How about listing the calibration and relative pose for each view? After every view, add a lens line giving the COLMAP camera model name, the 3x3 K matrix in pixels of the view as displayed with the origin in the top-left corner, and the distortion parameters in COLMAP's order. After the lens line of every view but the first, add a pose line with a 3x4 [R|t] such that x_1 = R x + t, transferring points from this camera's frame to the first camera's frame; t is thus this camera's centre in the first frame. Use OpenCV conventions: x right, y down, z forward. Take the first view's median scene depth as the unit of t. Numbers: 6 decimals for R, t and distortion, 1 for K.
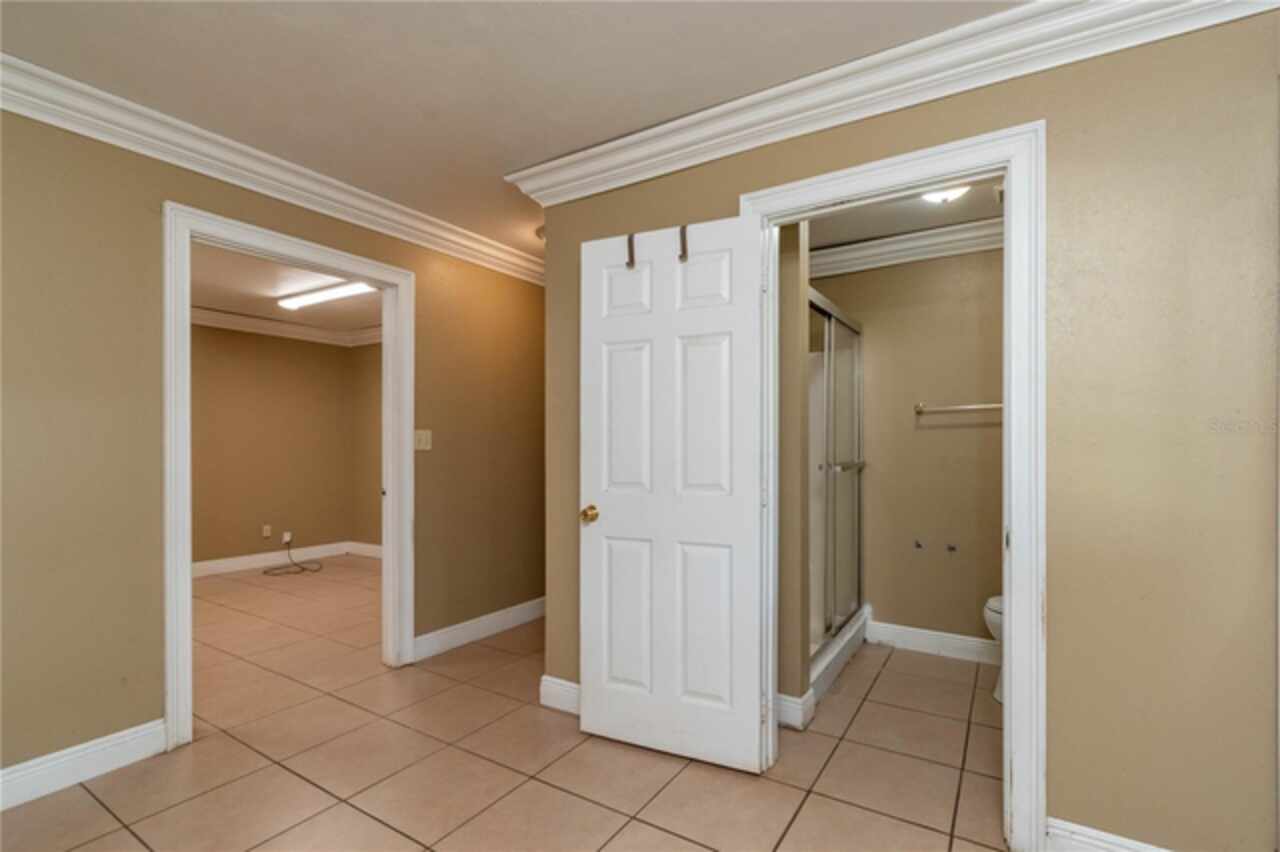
lens RADIAL K [[582.9, 0, 645.1], [0, 582.9, 427.0], [0, 0, 1]] dist [0.002445, 0.000430]
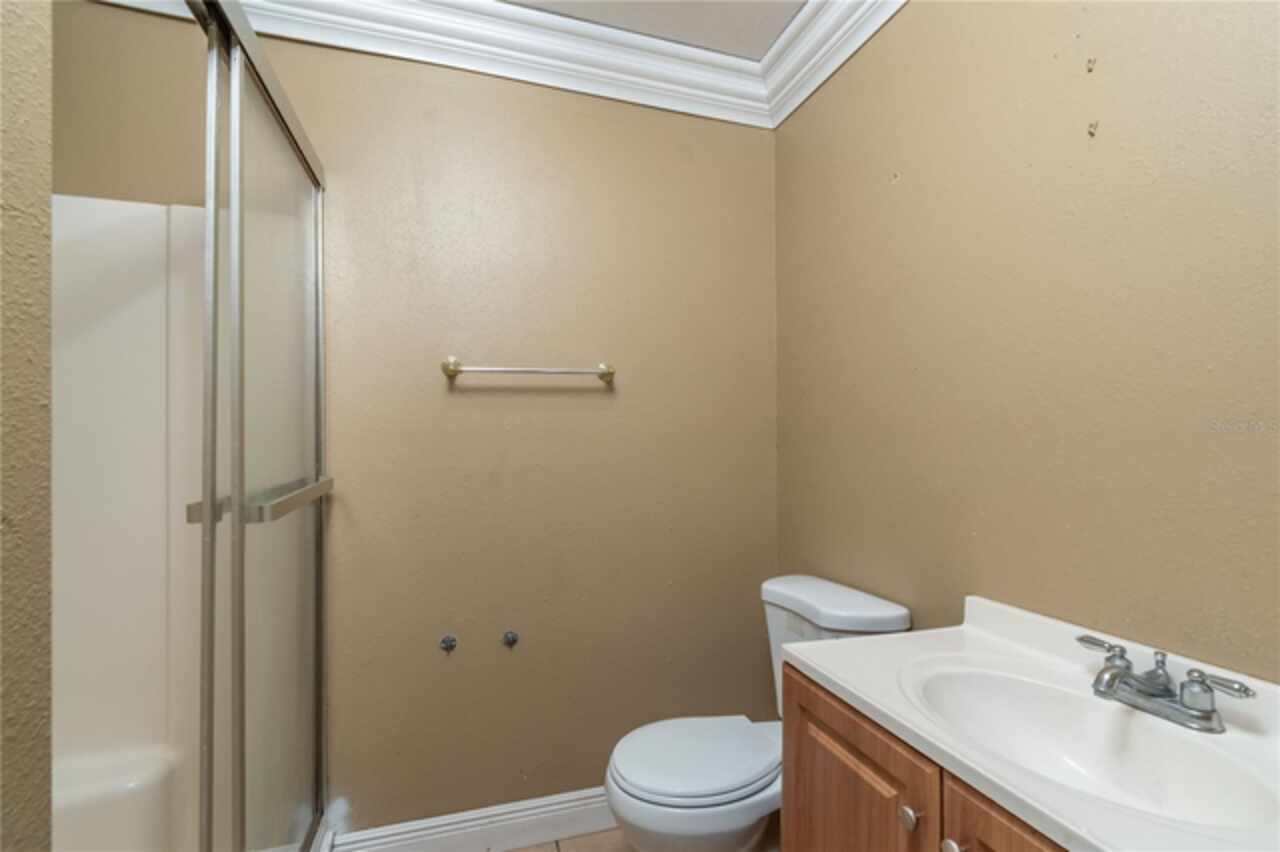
lens RADIAL K [[582.9, 0, 652.5], [0, 582.9, 424.1], [0, 0, 1]] dist [0.002445, 0.000430]
pose [[0.637525, 0.001317, 0.770428, 0.195060], [-0.002380, 0.999997, 0.000260, 0.015283], [-0.770426, -0.001999, 0.637527, 0.543057]]
